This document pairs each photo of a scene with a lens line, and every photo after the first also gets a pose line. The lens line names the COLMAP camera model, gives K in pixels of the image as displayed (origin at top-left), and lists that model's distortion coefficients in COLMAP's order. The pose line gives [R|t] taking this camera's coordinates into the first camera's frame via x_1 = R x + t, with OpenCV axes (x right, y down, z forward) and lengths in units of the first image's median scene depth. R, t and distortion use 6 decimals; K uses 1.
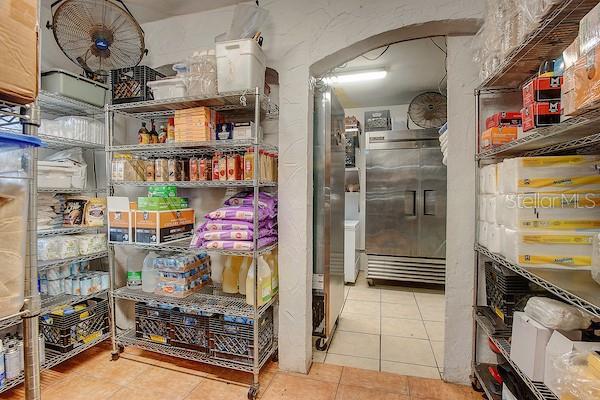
lens RADIAL K [[284.4, 0, 299.6], [0, 284.4, 198.5], [0, 0, 1]] dist [-0.038359, 0.005016]
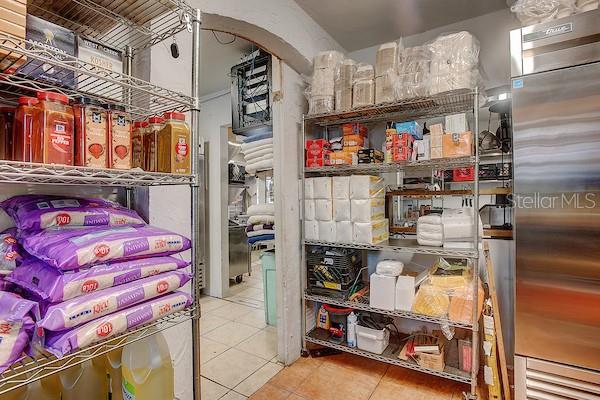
lens RADIAL K [[284.4, 0, 300.5], [0, 284.4, 198.3], [0, 0, 1]] dist [-0.038359, 0.005016]
pose [[0.295288, -0.000692, 0.955408, -0.592128], [0.015389, 0.999873, -0.004032, -0.014425], [-0.955284, 0.015893, 0.295262, 0.619674]]
